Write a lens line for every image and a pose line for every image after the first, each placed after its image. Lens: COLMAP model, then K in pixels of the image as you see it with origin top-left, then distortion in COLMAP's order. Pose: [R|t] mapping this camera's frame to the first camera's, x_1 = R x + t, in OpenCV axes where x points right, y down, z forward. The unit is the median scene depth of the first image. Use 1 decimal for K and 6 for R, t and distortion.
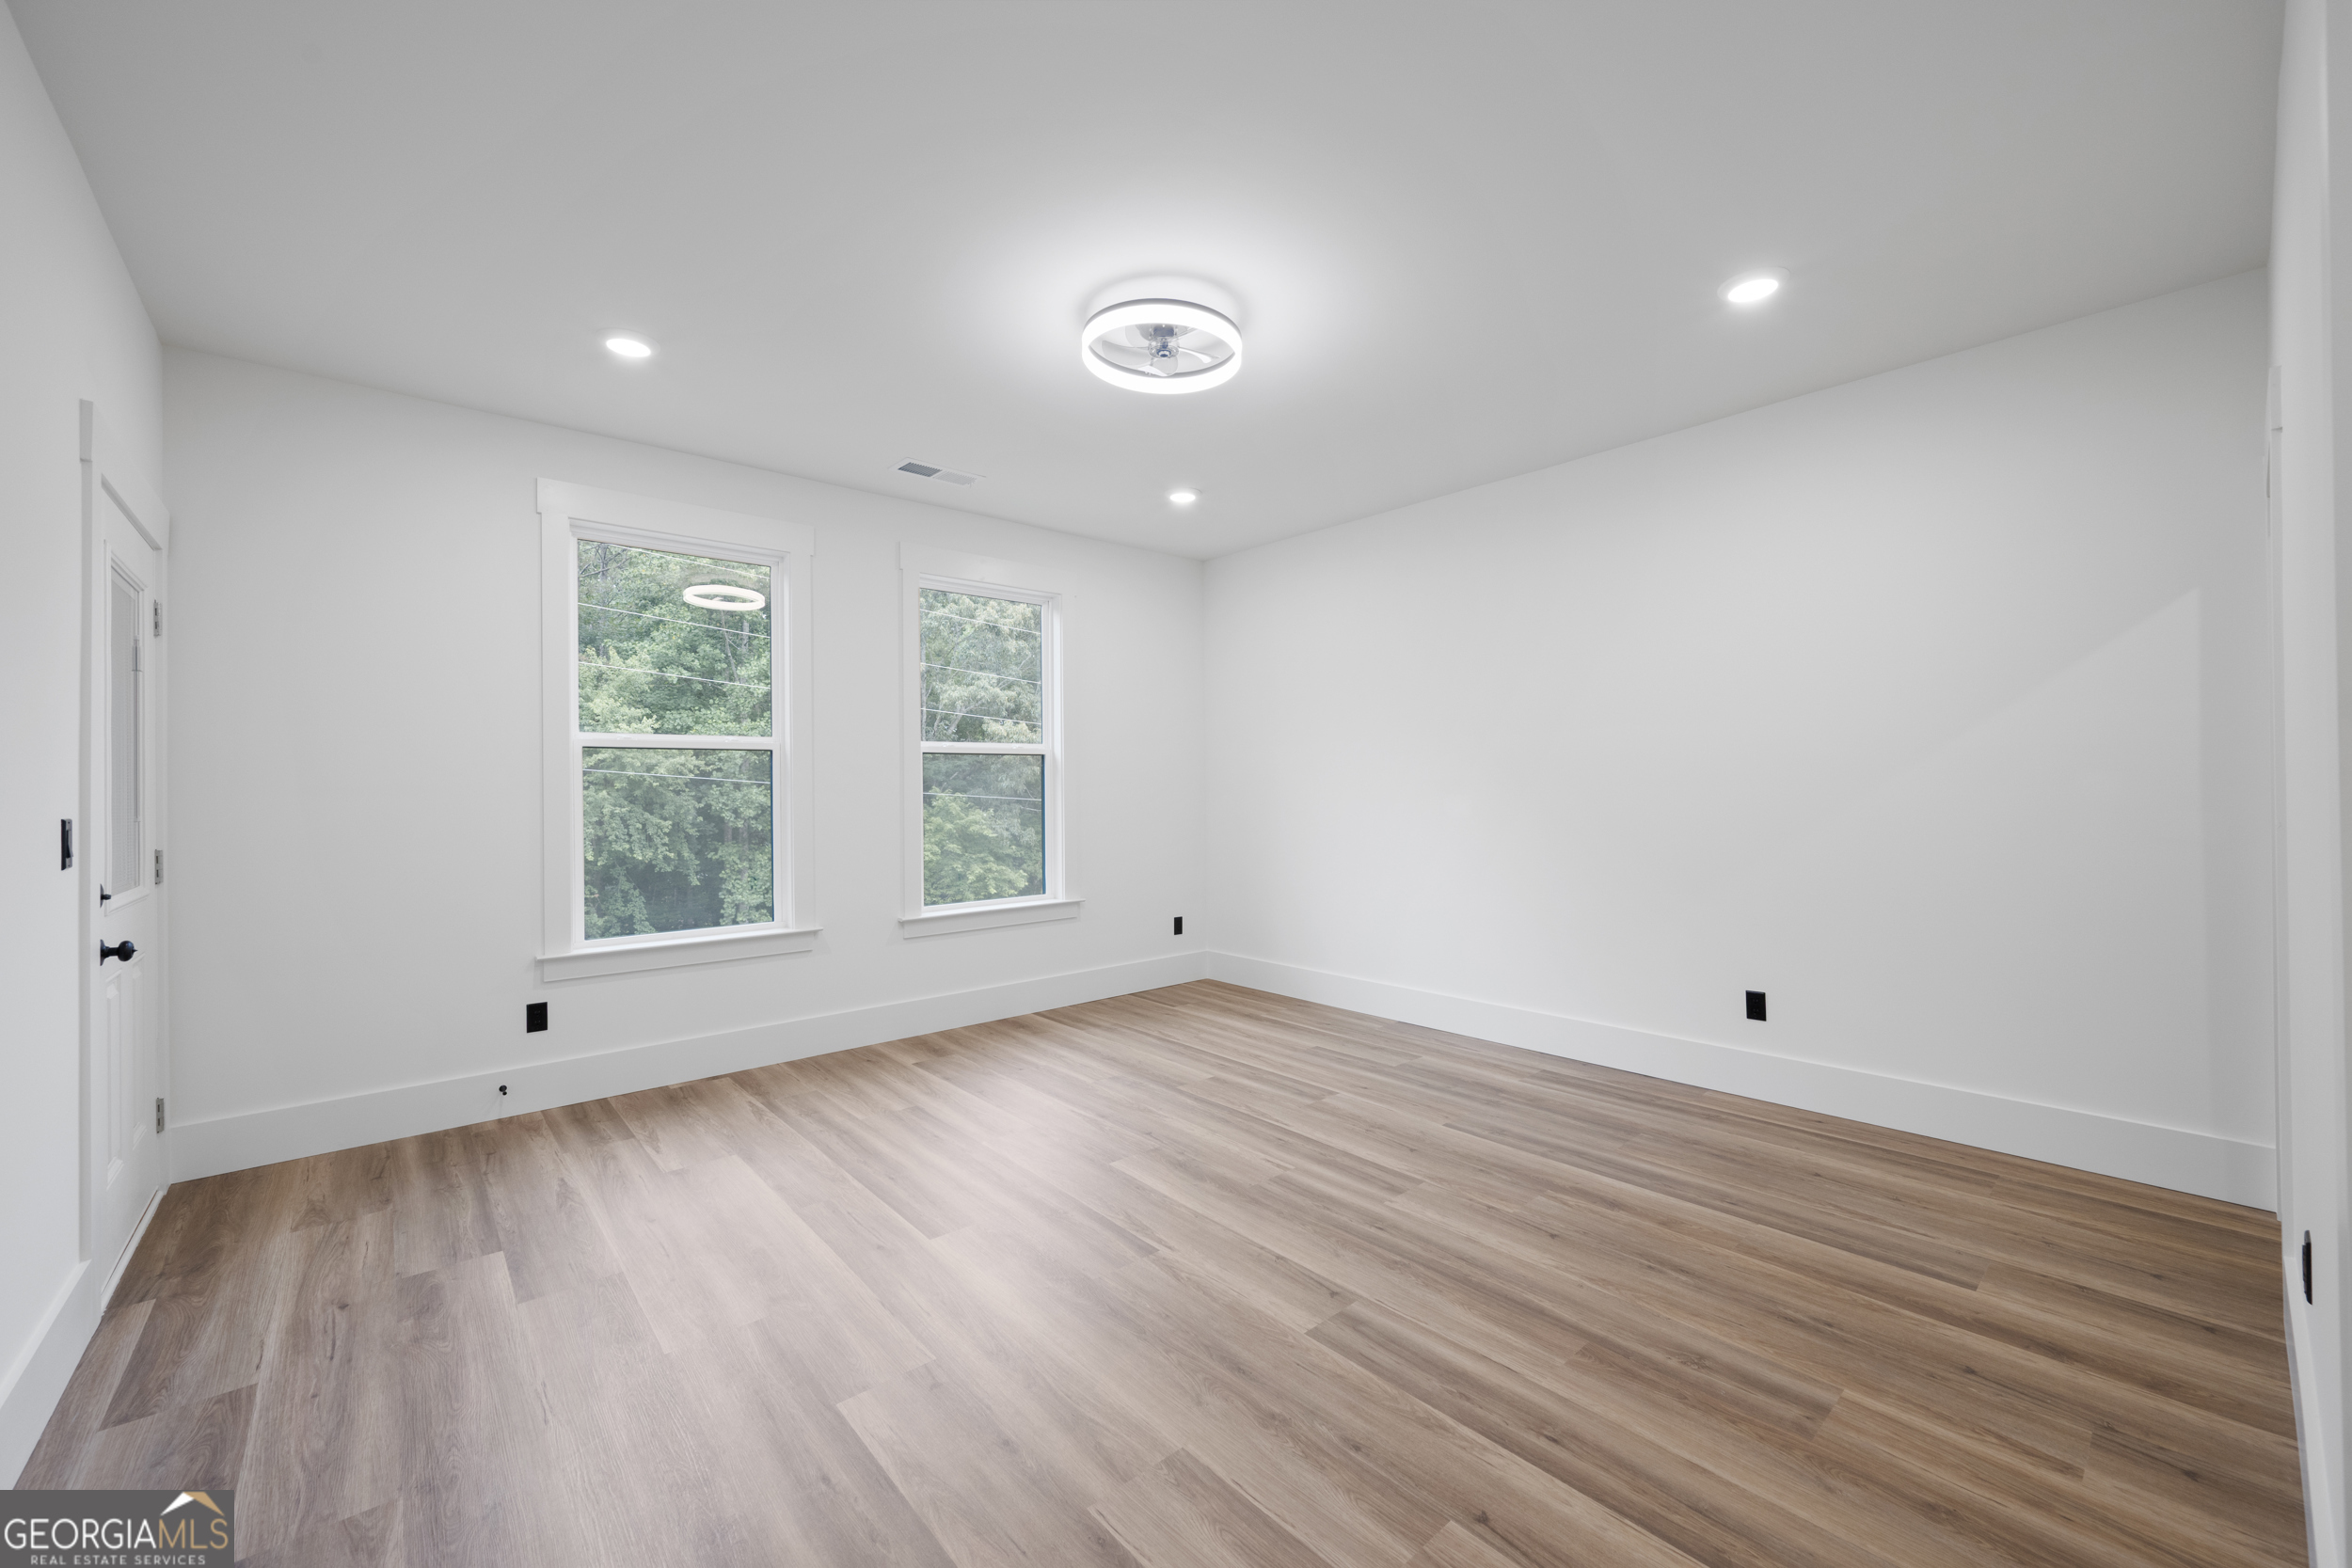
lens RADIAL K [[920.4, 0, 1181.7], [0, 920.4, 783.3], [0, 0, 1]] dist [0.000603, -0.000171]
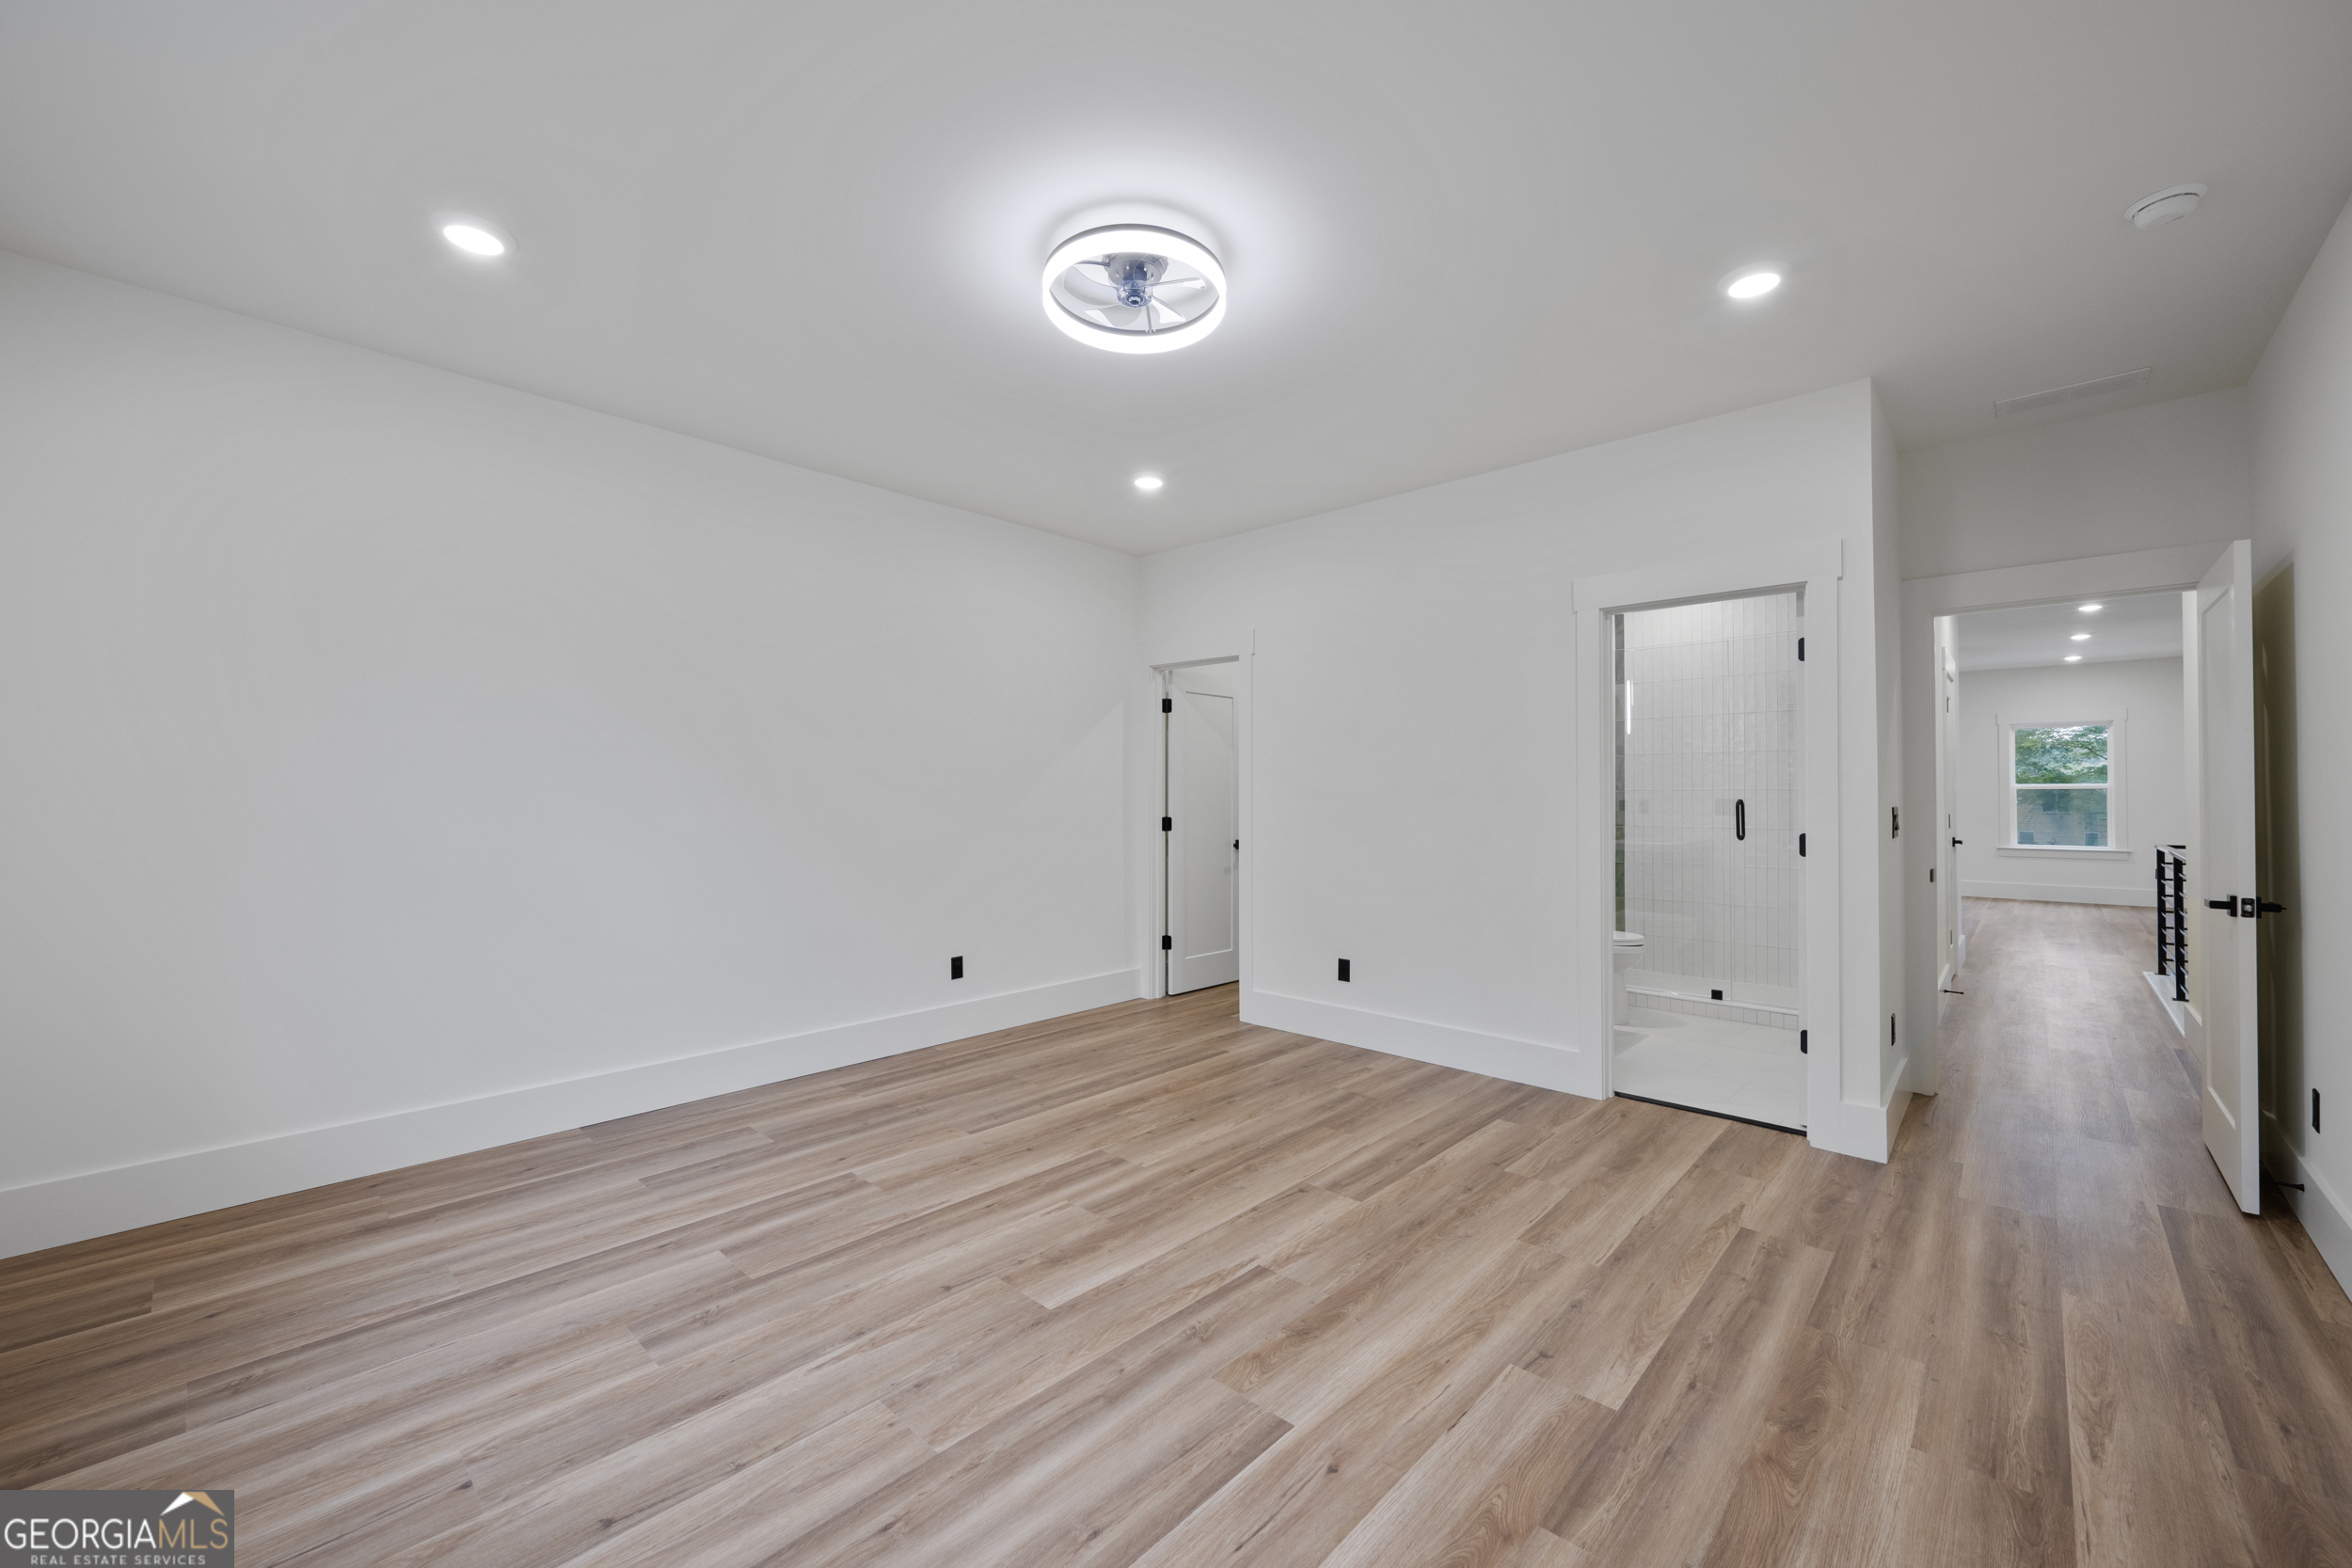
lens RADIAL K [[920.4, 0, 1174.6], [0, 920.4, 787.0], [0, 0, 1]] dist [0.000603, -0.000171]
pose [[-0.102294, 0.017309, 0.994604, -0.707076], [-0.004132, 0.999833, -0.017825, 0.009687], [-0.994746, -0.005933, -0.102205, 0.841062]]
